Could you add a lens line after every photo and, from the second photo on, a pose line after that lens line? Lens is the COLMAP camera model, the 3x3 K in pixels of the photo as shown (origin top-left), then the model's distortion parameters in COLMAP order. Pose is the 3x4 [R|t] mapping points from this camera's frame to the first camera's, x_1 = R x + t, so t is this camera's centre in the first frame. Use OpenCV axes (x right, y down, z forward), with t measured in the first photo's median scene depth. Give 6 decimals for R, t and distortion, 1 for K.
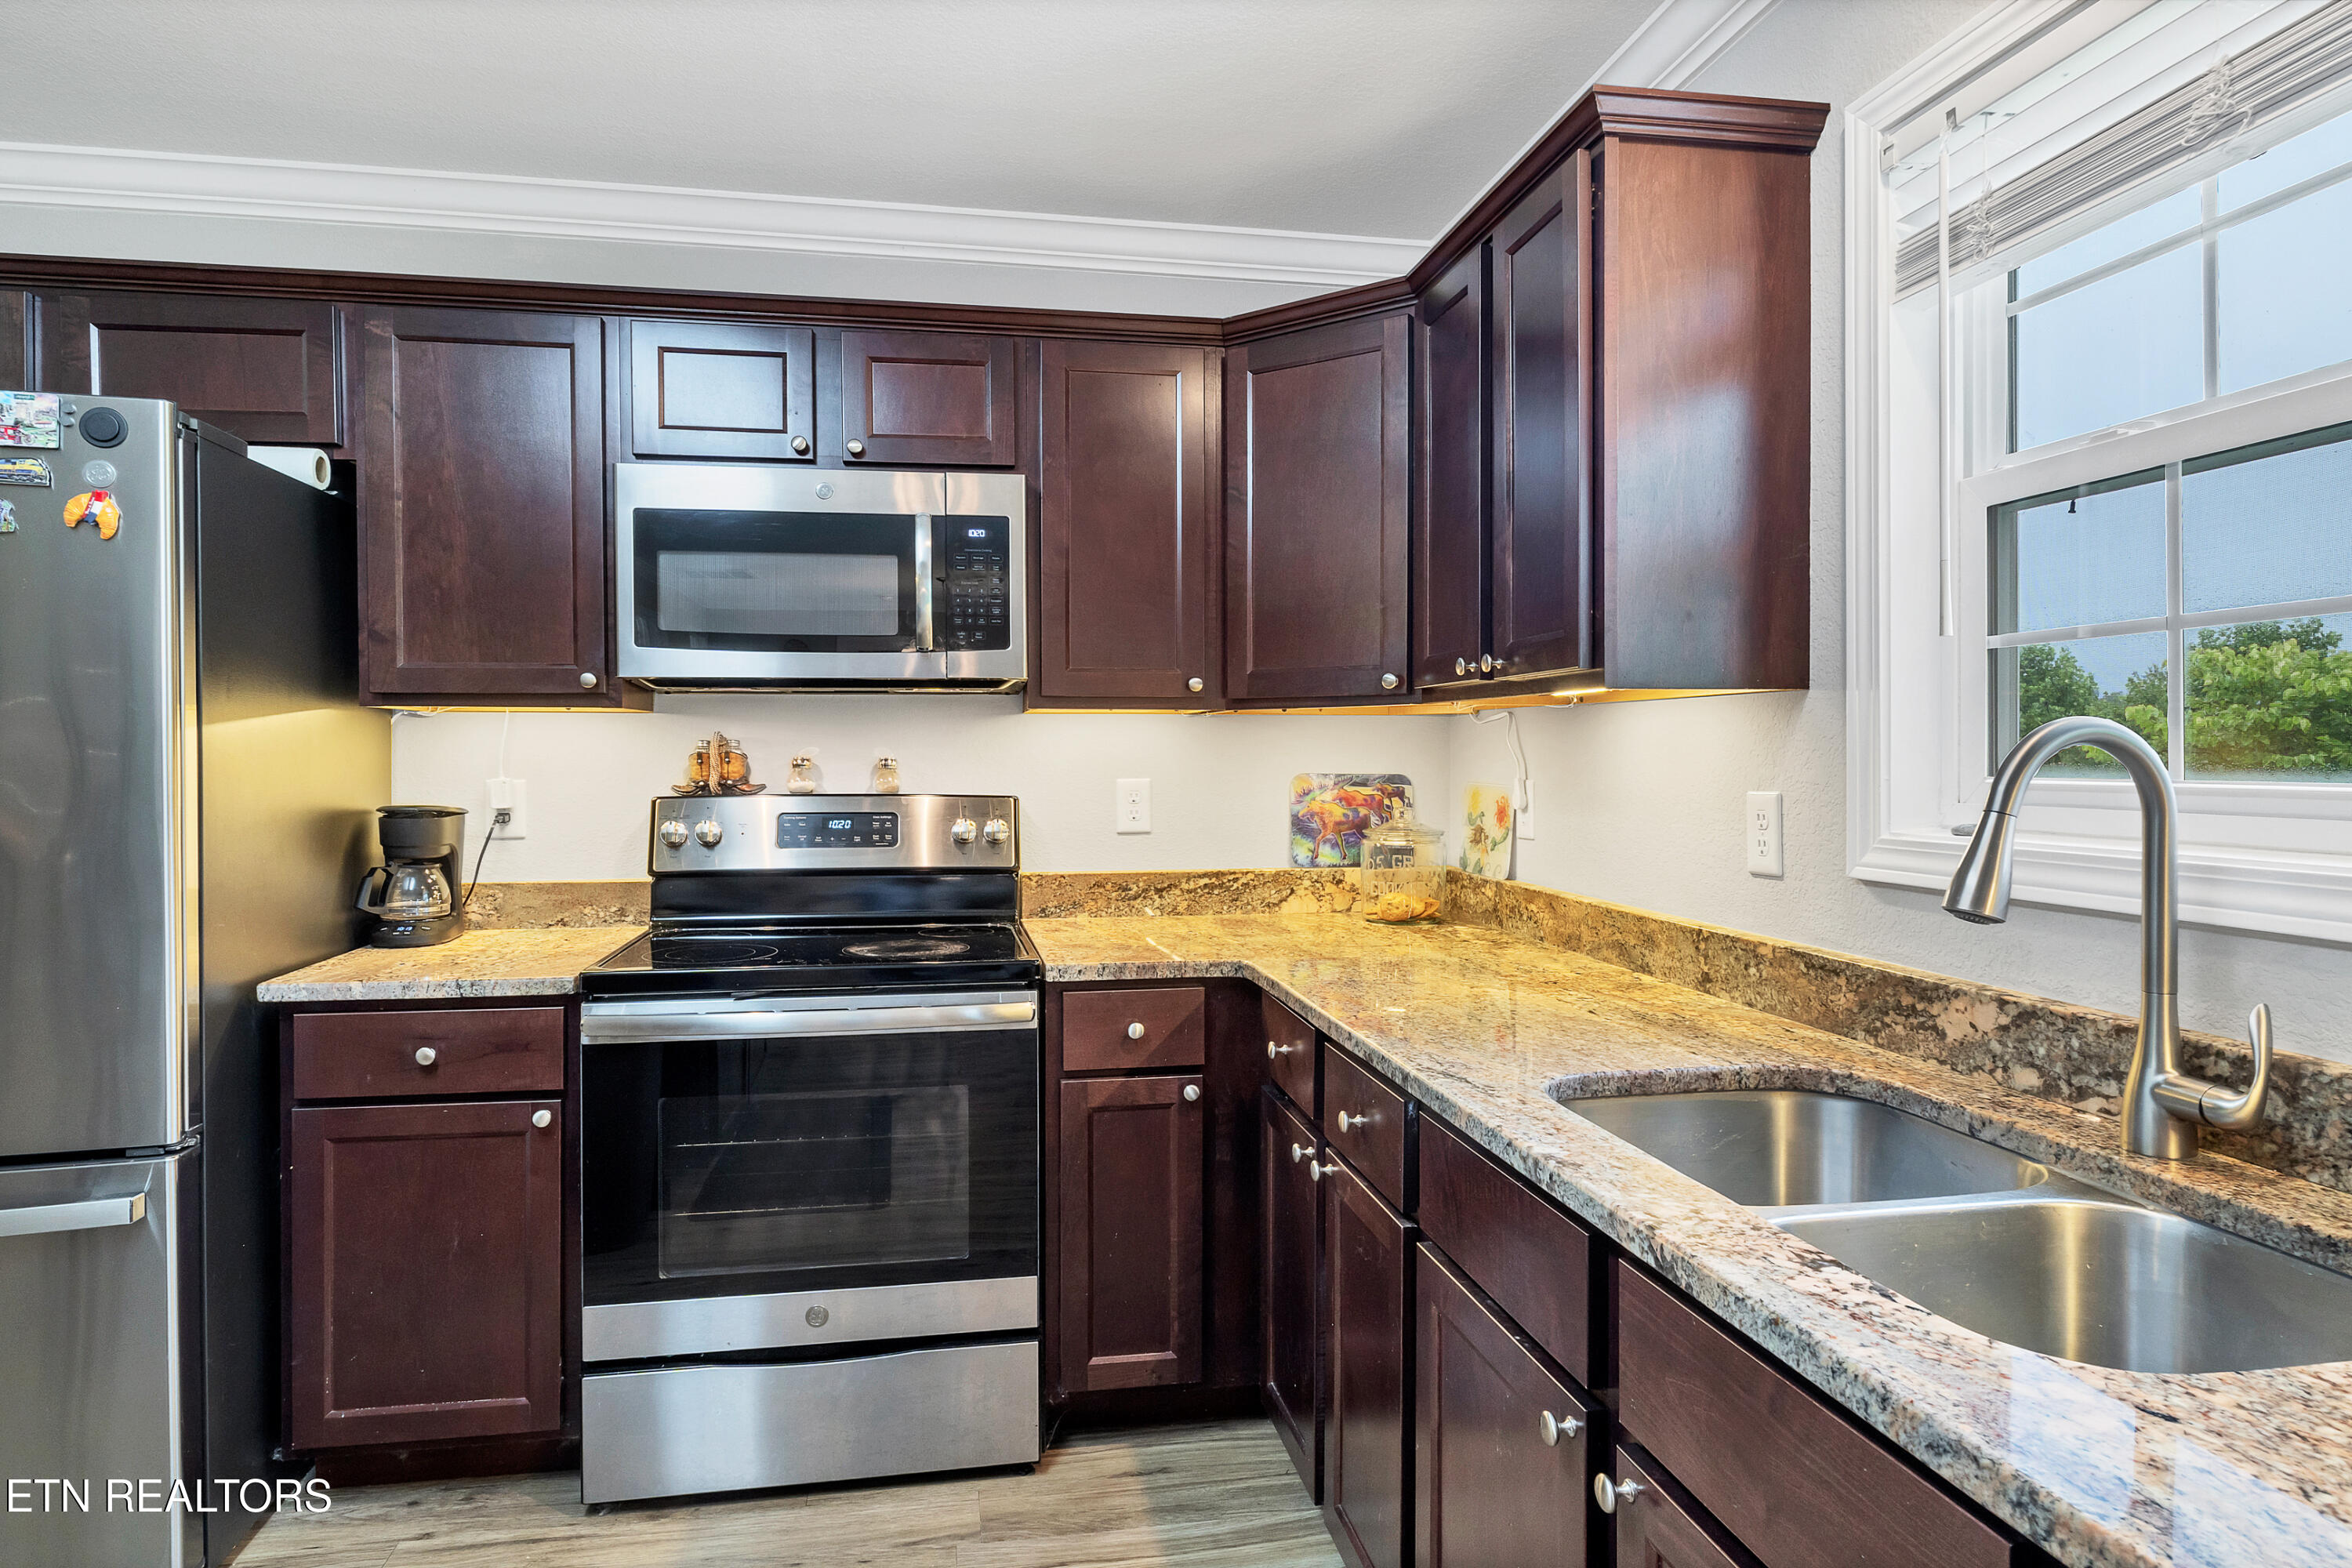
lens RADIAL K [[1297.4, 0, 1194.5], [0, 1297.4, 767.2], [0, 0, 1]] dist [-0.002771, -0.001349]
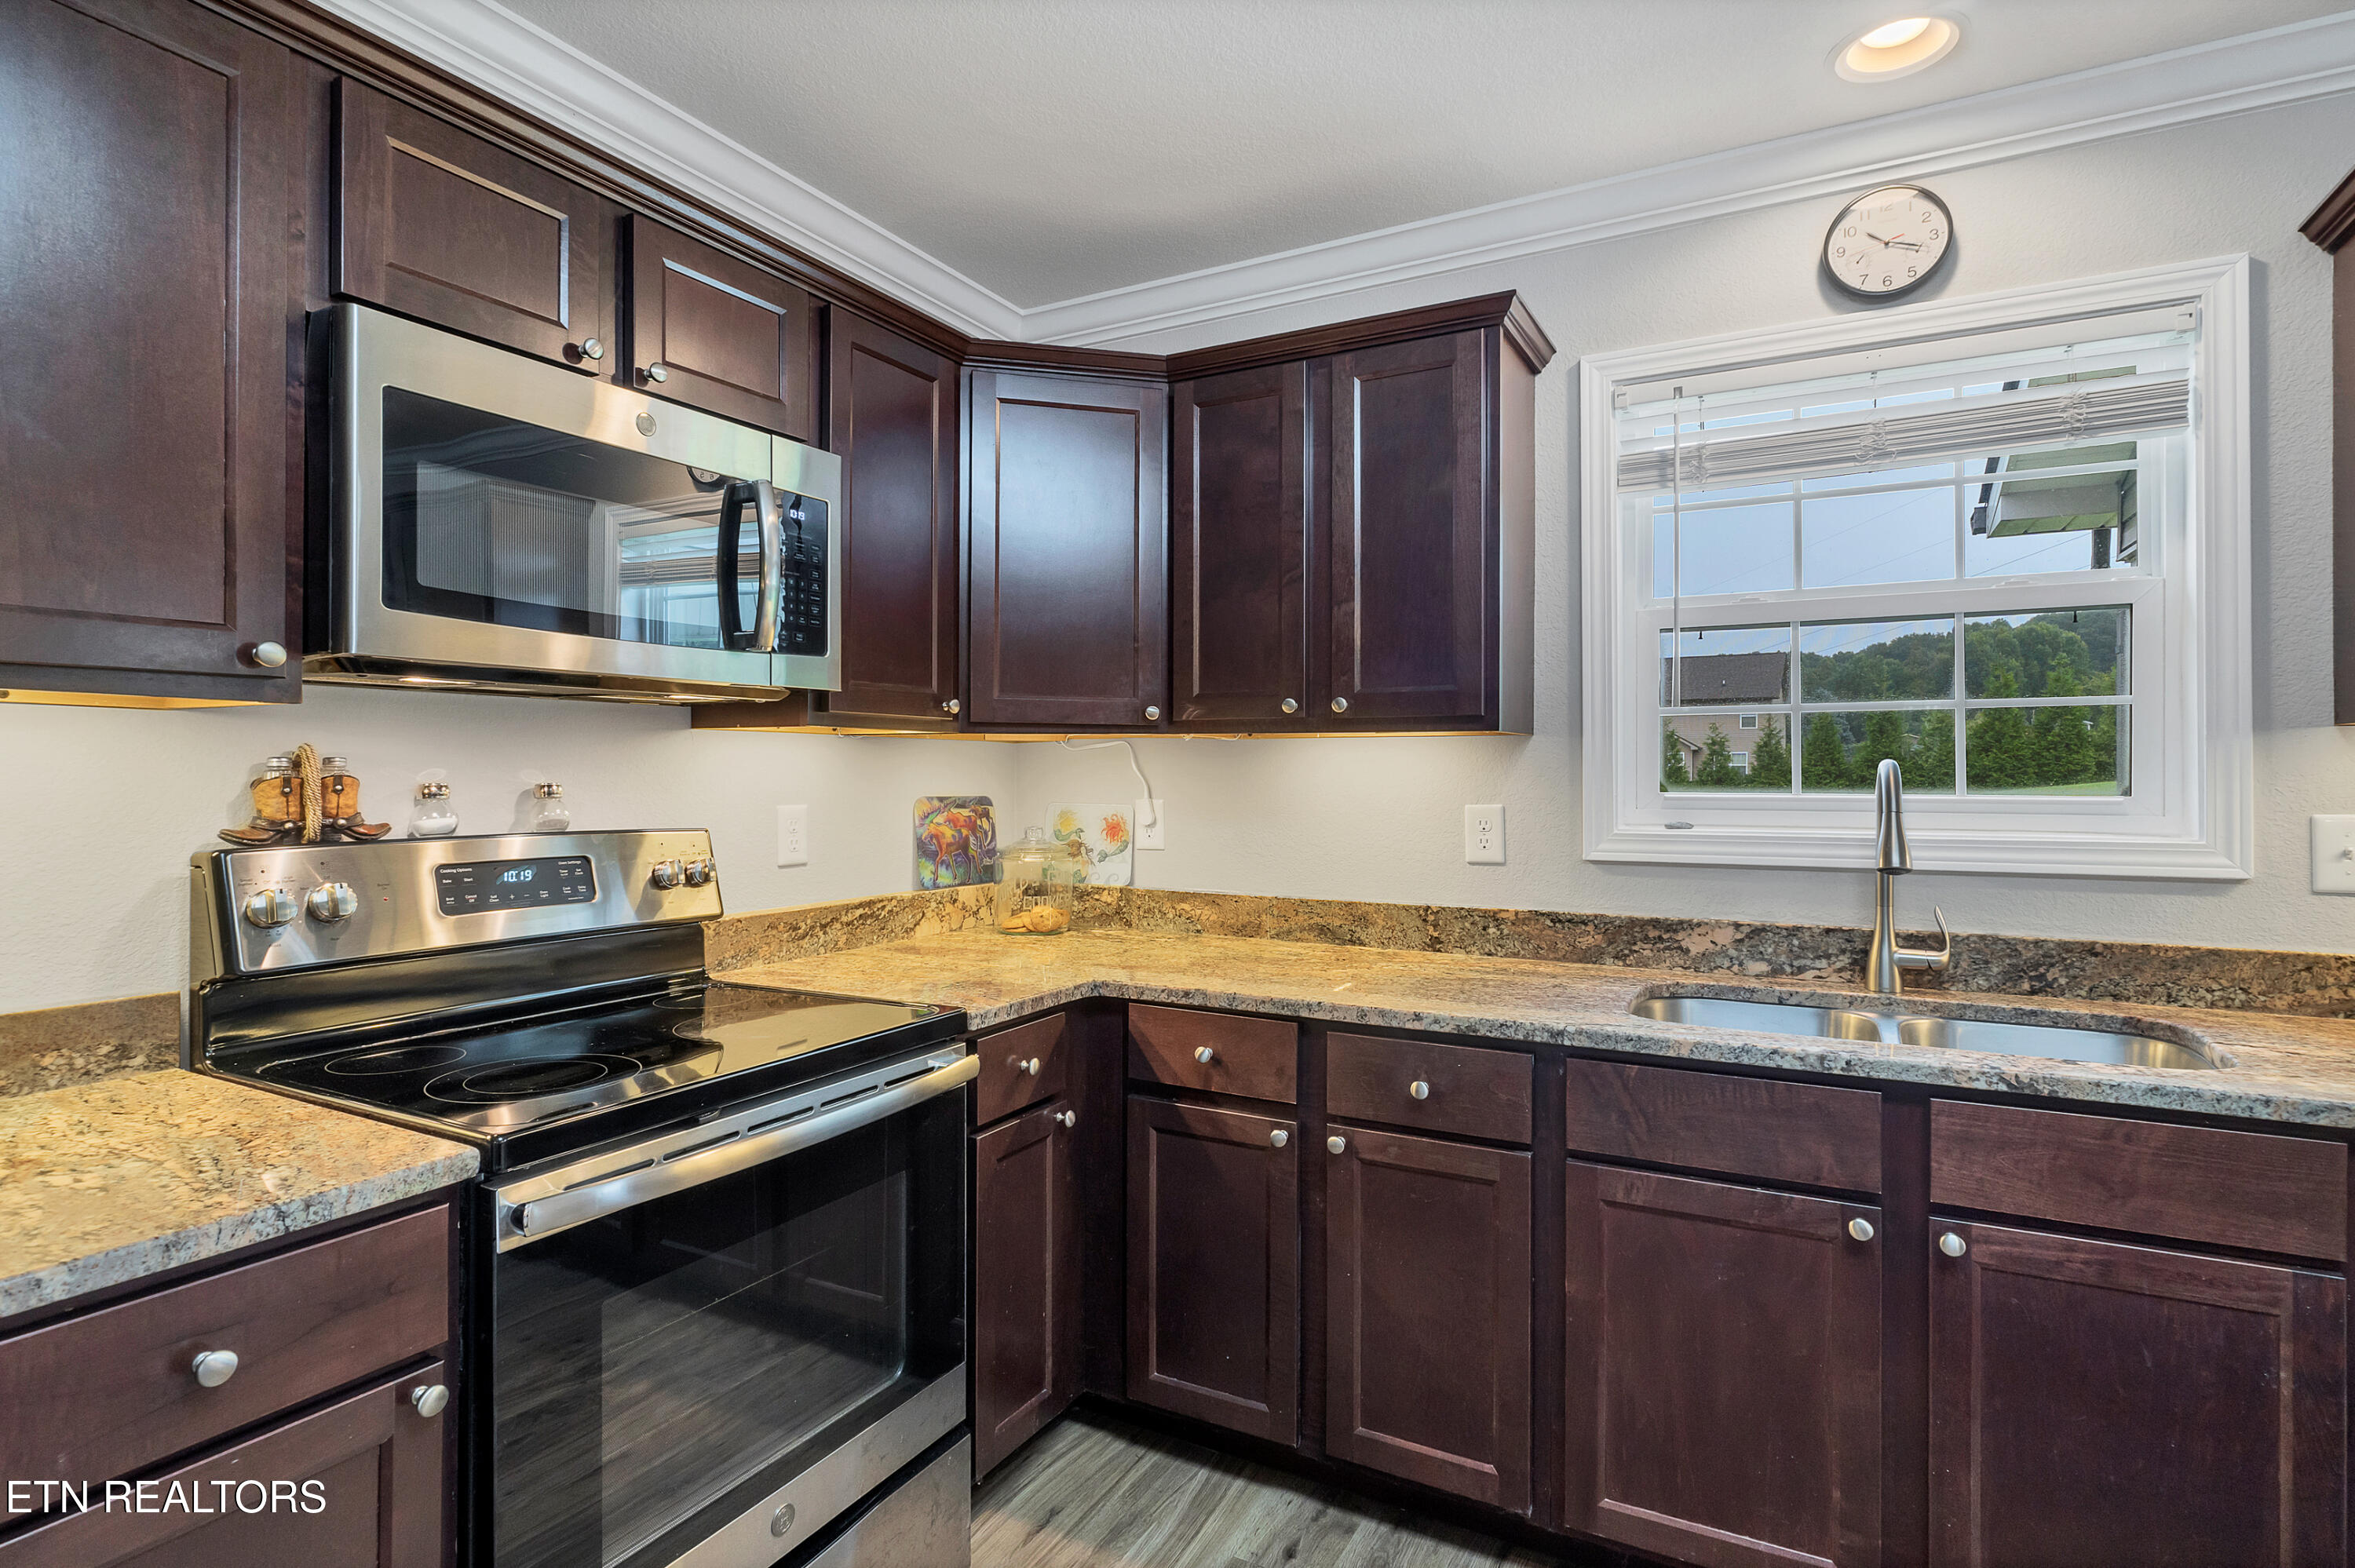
lens RADIAL K [[1163.1, 0, 1112.2], [0, 1163.1, 775.7], [0, 0, 1]] dist [-0.006608, -0.000860]
pose [[0.647111, -0.000016, 0.762396, -0.665396], [0.005913, 0.999970, -0.004999, -0.007629], [-0.762373, 0.007743, 0.647092, 0.399393]]
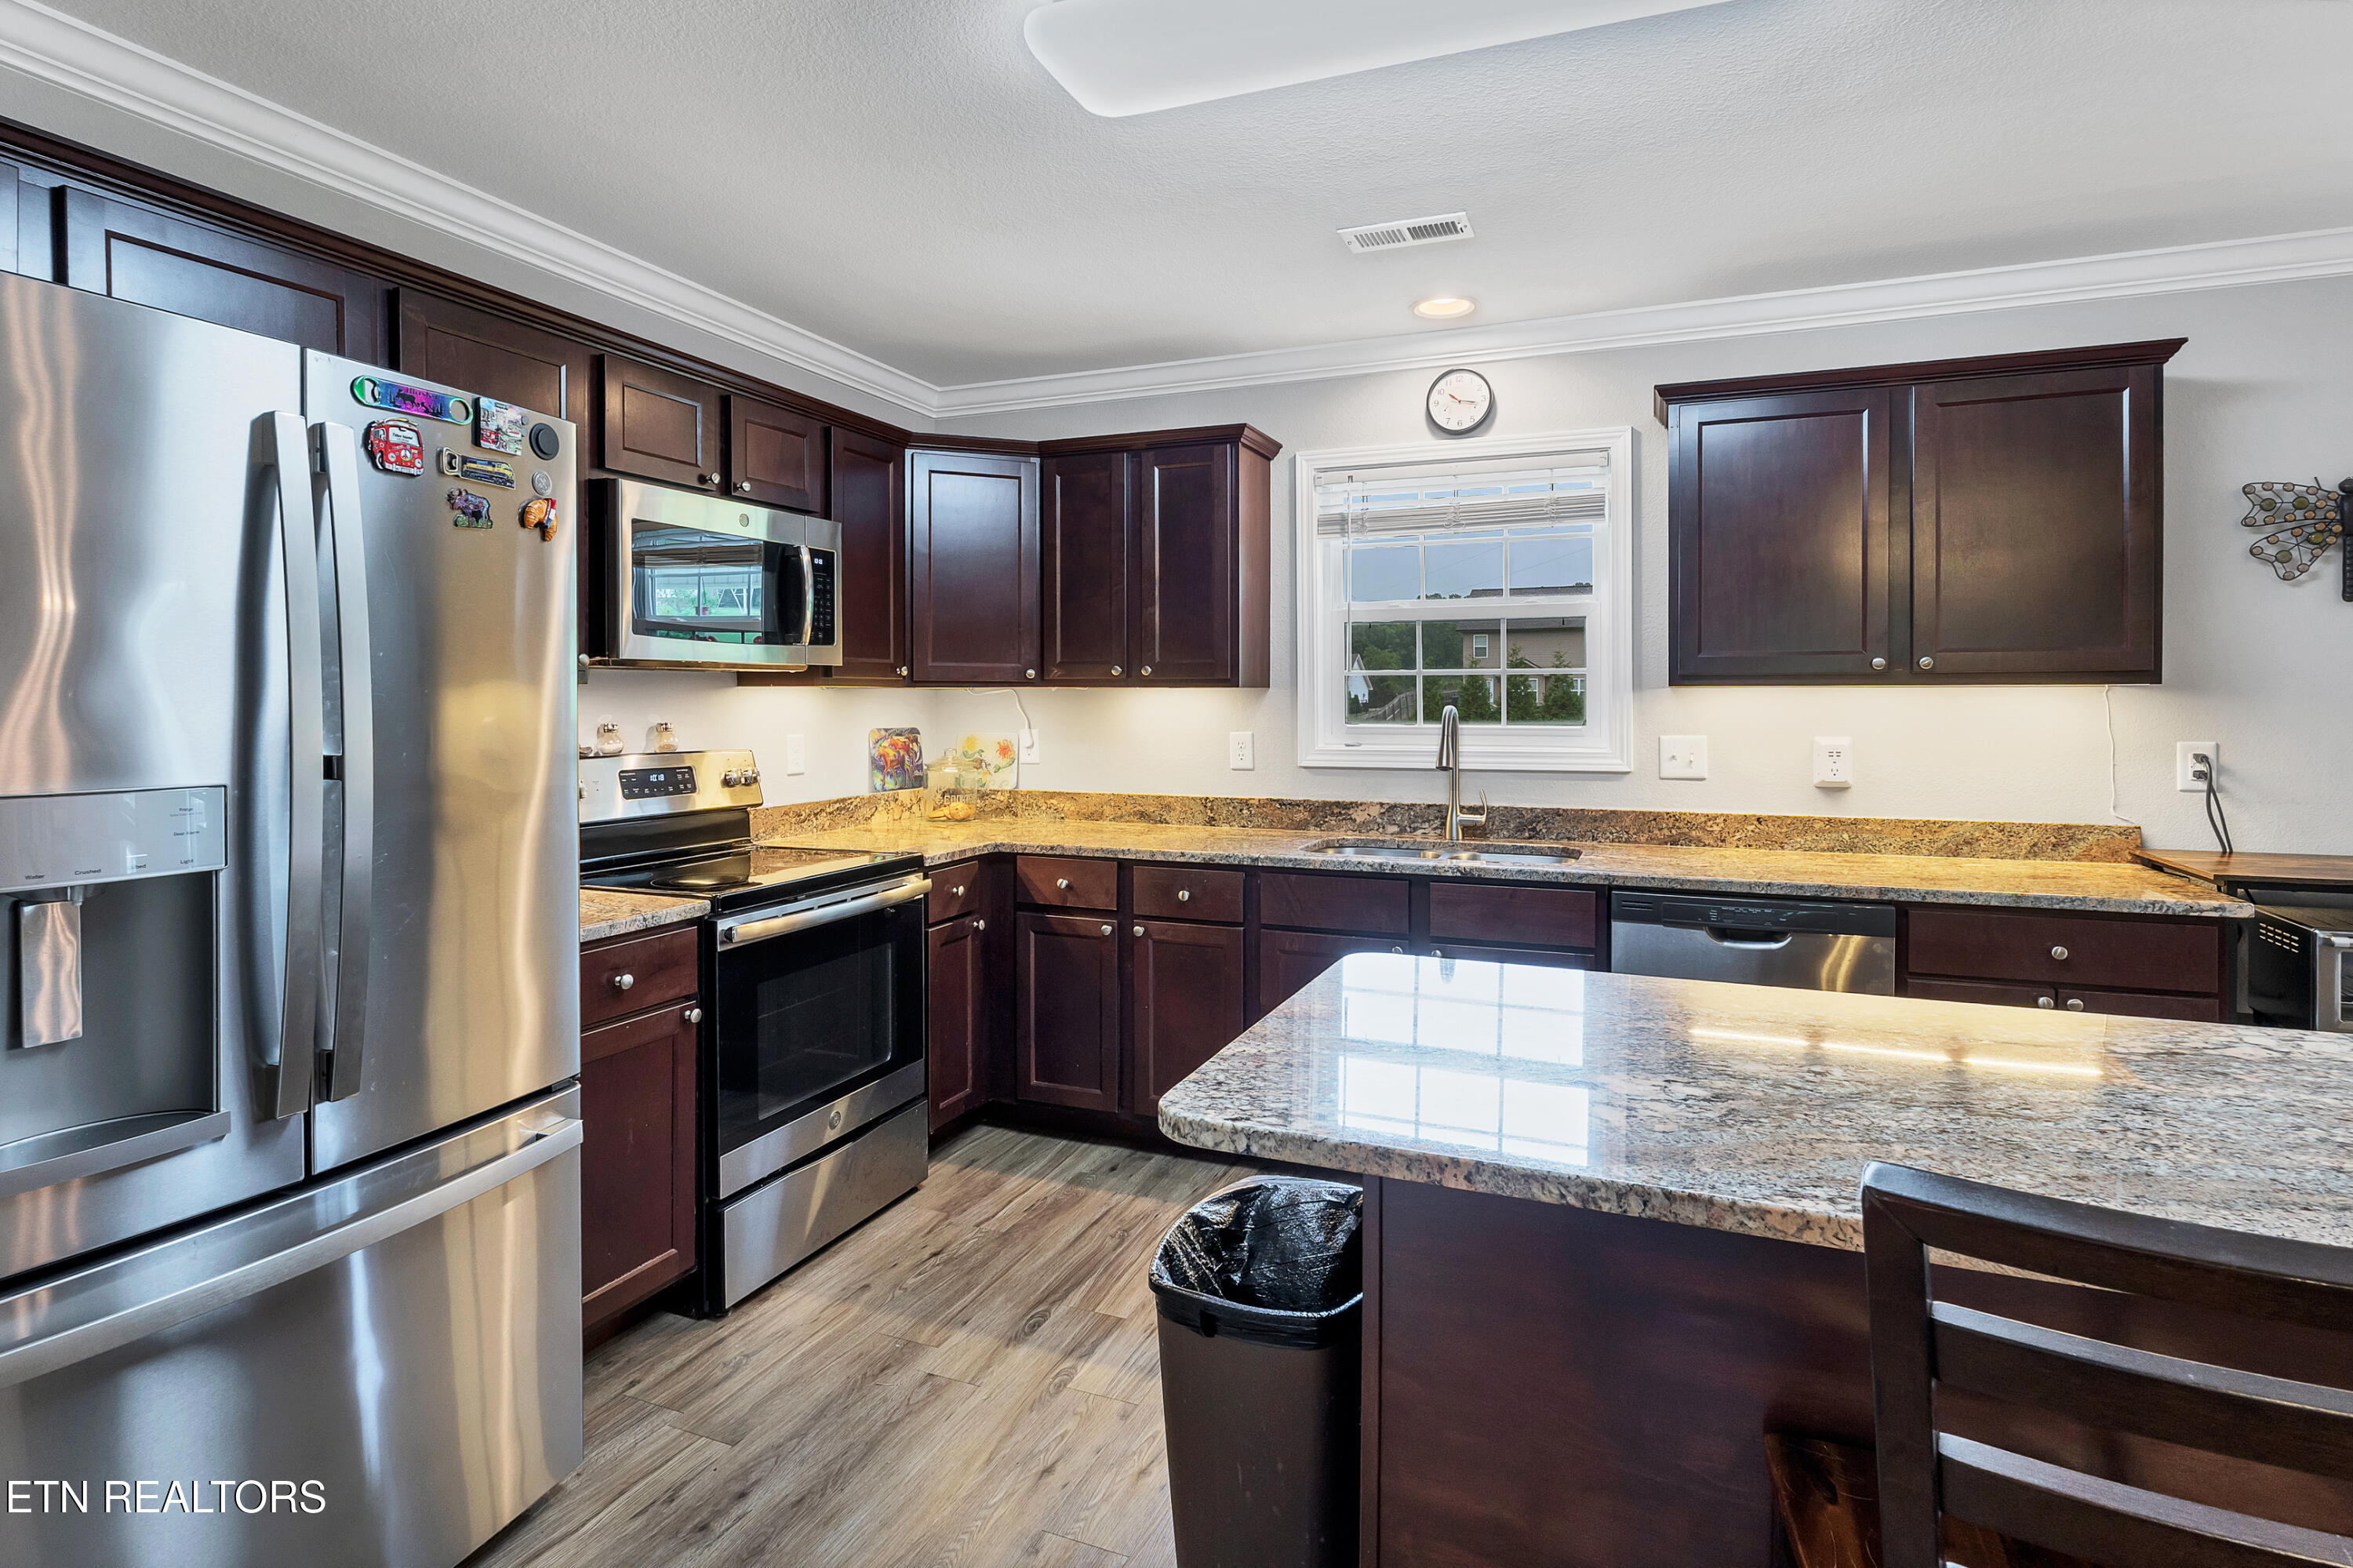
lens RADIAL K [[1203.7, 0, 1132.3], [0, 1203.7, 696.7], [0, 0, 1]] dist [0.000125, 0.000052]
pose [[0.553036, 0.001181, 0.833157, -1.173636], [0.008076, 0.999944, -0.006779, -0.025777], [-0.833118, 0.010477, 0.552996, -0.003815]]
